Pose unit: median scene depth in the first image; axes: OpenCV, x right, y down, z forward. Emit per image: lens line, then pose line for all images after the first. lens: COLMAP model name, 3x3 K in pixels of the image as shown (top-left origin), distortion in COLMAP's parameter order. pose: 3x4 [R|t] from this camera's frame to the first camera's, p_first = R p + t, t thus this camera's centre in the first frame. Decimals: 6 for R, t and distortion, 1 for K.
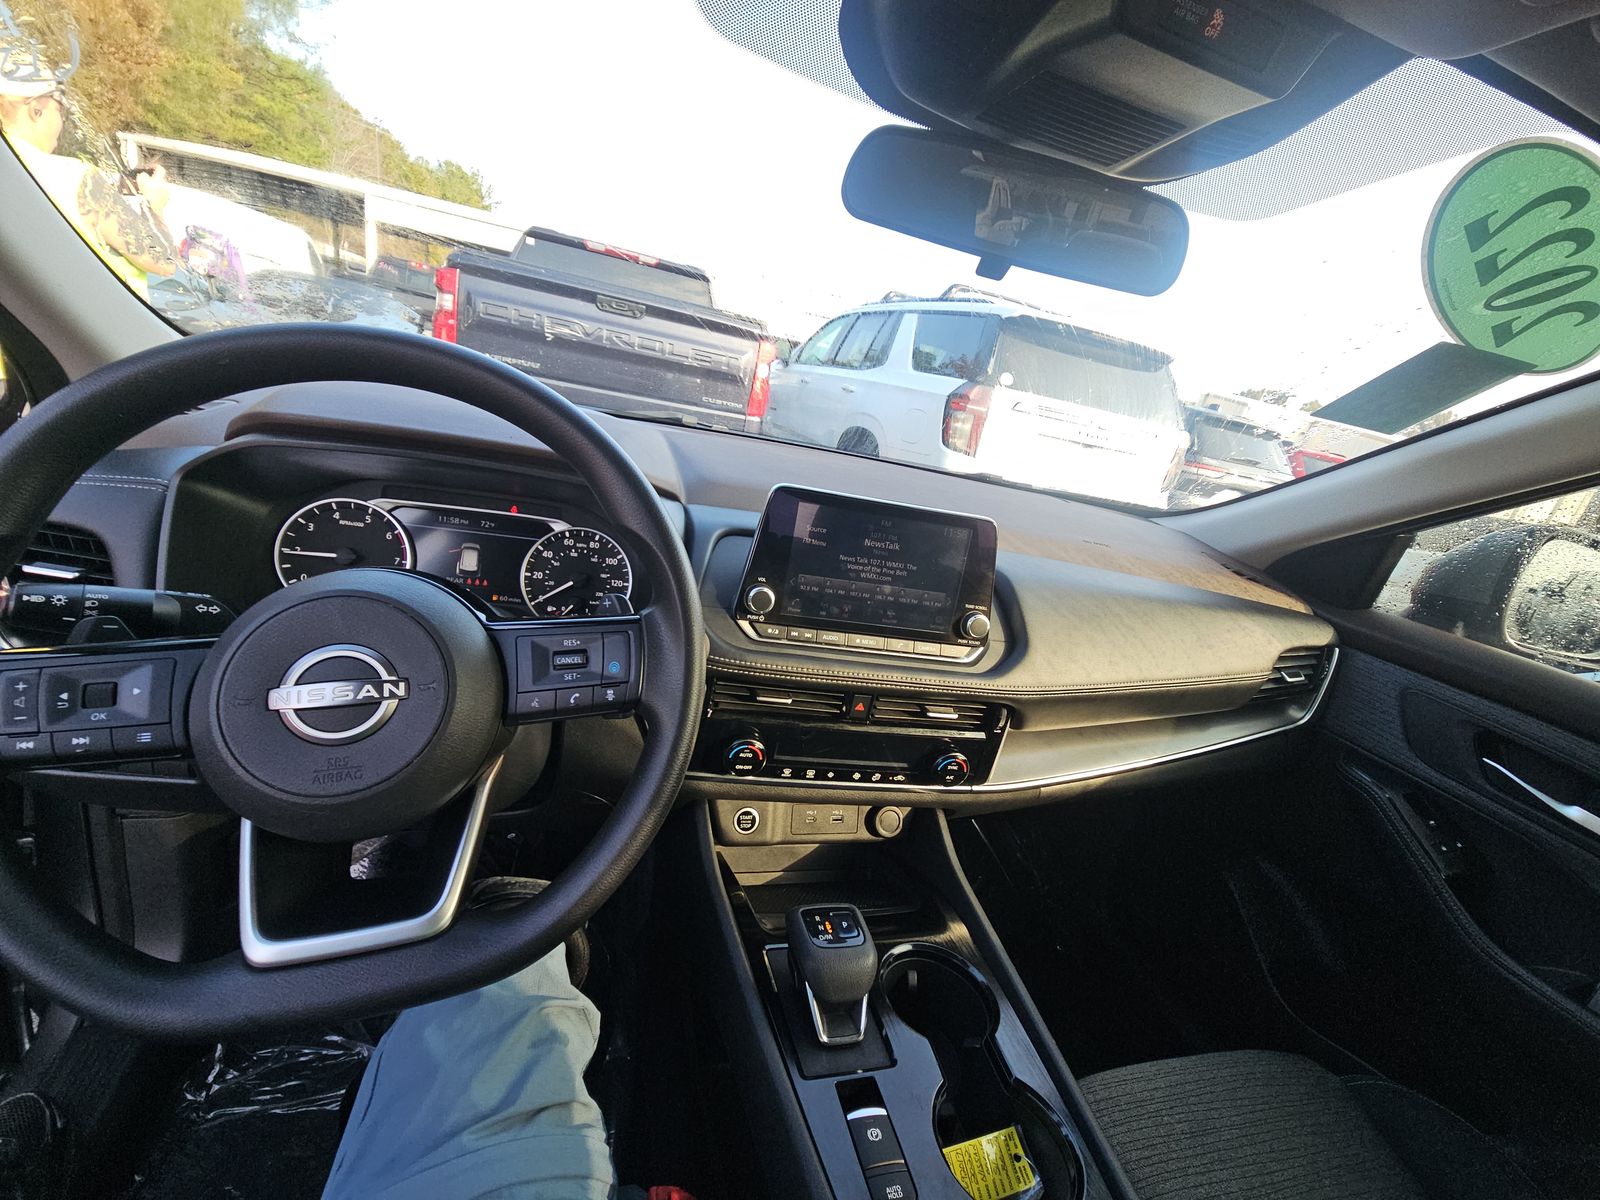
lens RADIAL K [[702.6, 0, 788.5], [0, 702.6, 600.6], [0, 0, 1]] dist [0.031092, -0.021935]
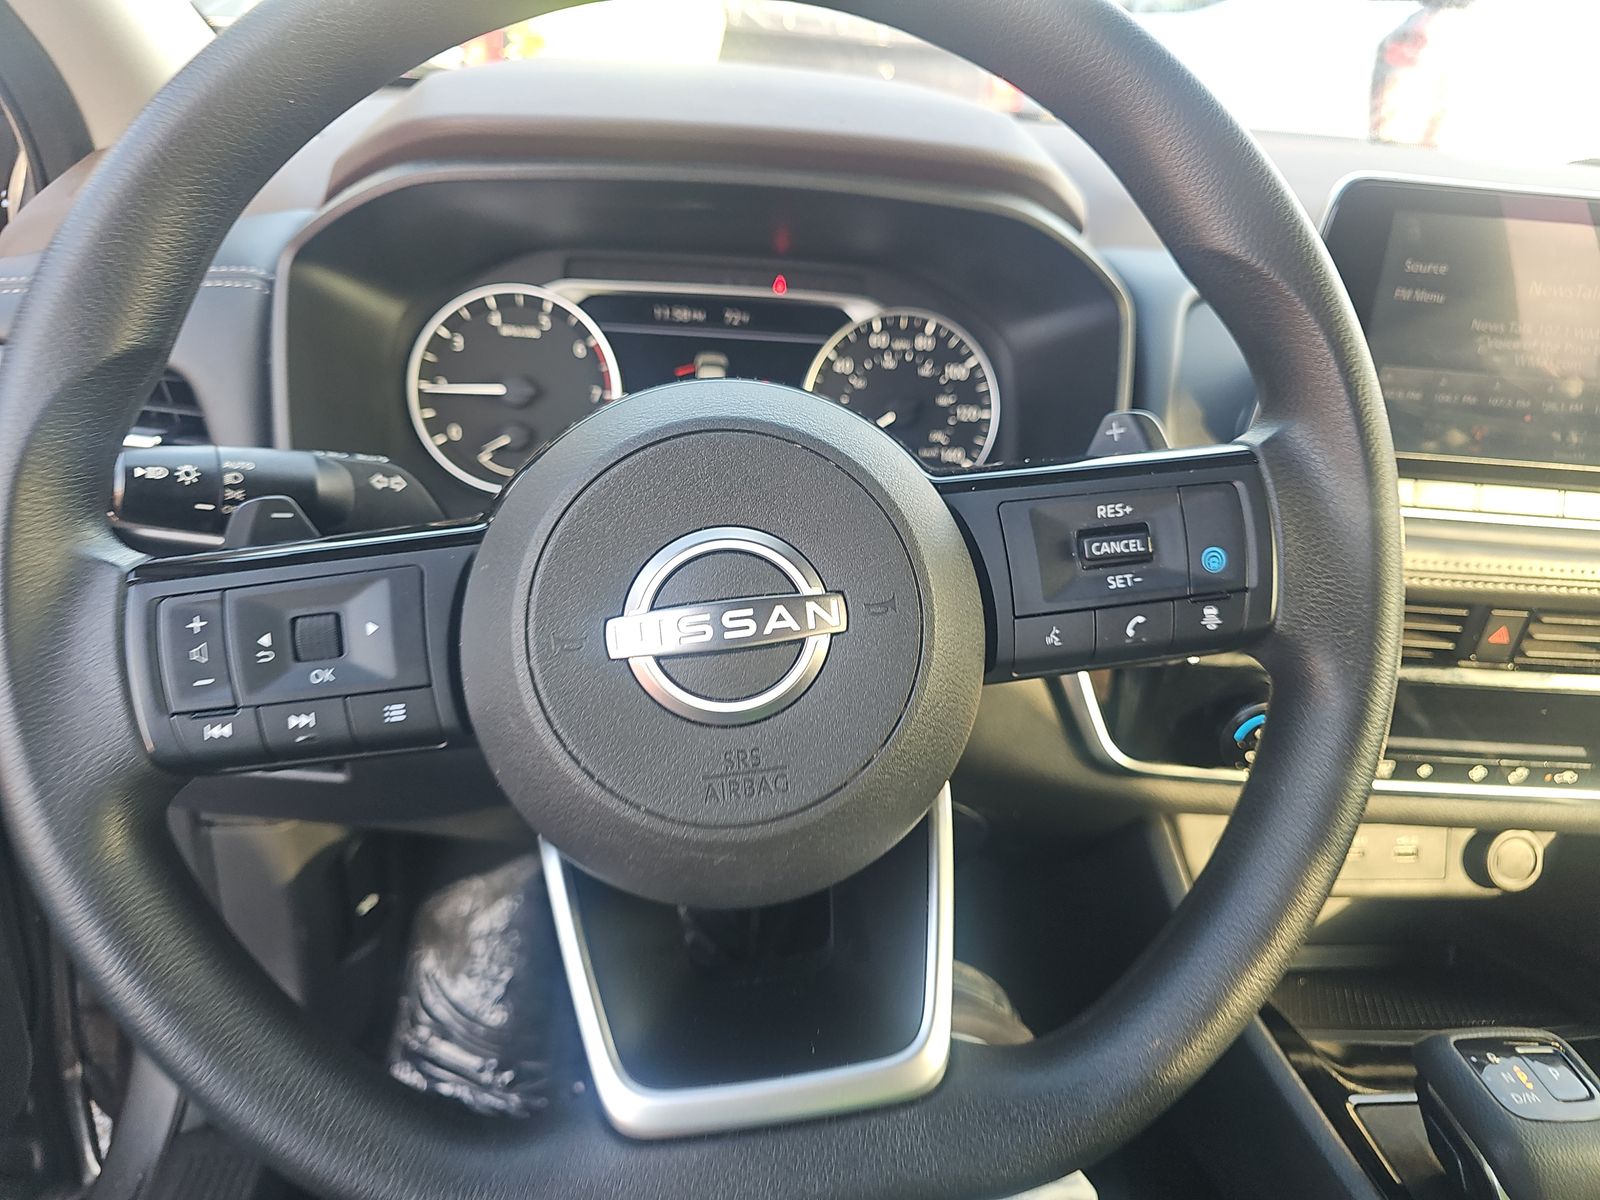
lens RADIAL K [[1205.5, 0, 800.0], [0, 1205.5, 600.0], [0, 0, 1]] dist [-0.007453, -0.003471]
pose [[0.975313, -0.027468, -0.219112, -0.203486], [0.051917, 0.992944, 0.106619, 0.013171], [0.214637, -0.115362, 0.969857, 0.096297]]
